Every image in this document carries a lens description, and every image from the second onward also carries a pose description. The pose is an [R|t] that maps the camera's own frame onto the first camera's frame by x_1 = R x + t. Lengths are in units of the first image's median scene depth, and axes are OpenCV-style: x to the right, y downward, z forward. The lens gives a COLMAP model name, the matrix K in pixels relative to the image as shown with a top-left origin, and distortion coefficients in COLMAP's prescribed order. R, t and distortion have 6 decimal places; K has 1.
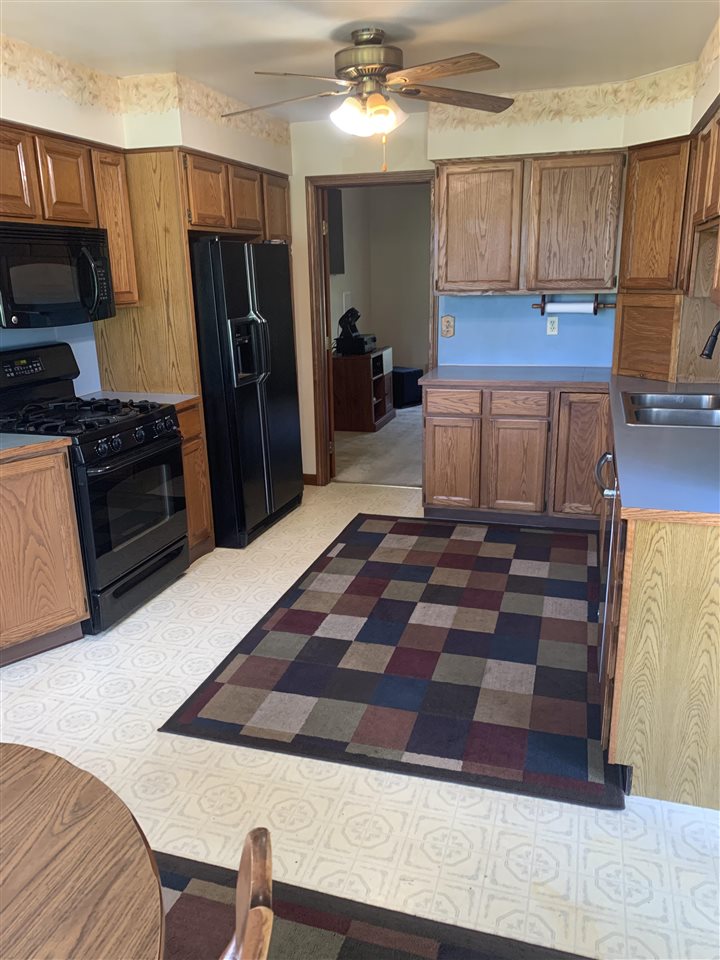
lens RADIAL K [[747.9, 0, 362.0], [0, 747.9, 495.1], [0, 0, 1]] dist [0.066405, -0.133884]
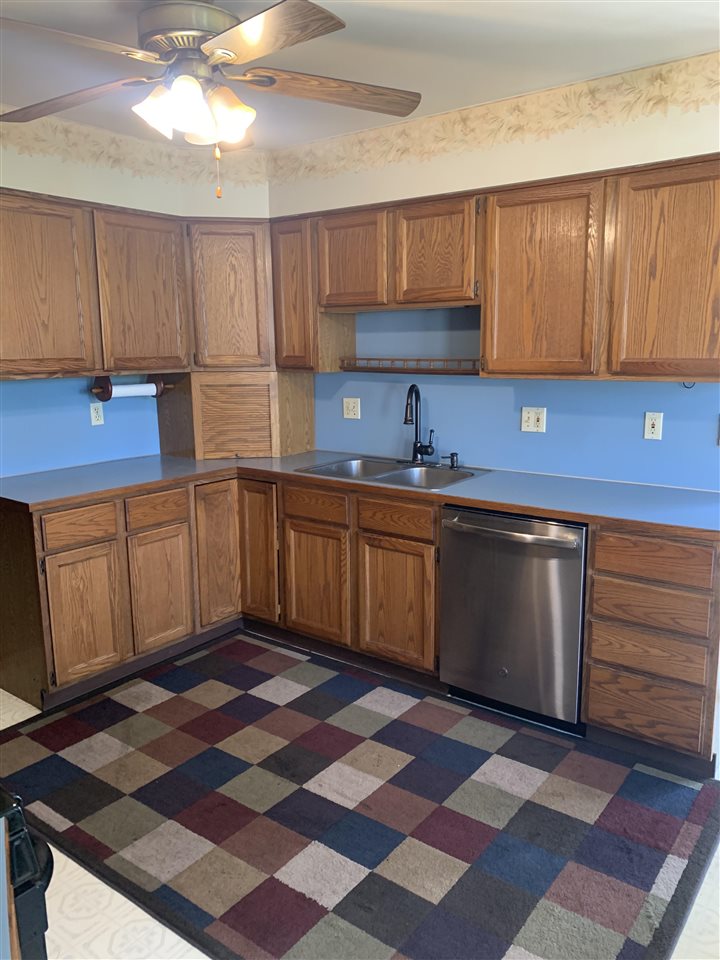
lens RADIAL K [[741.2, 0, 360.0], [0, 741.2, 480.0], [0, 0, 1]] dist [-0.000170, -0.008519]
pose [[0.327713, -0.152792, 0.932340, -0.458007], [0.271218, 0.960514, 0.062078, -0.147564], [-0.905011, 0.232524, 0.356213, 0.544335]]
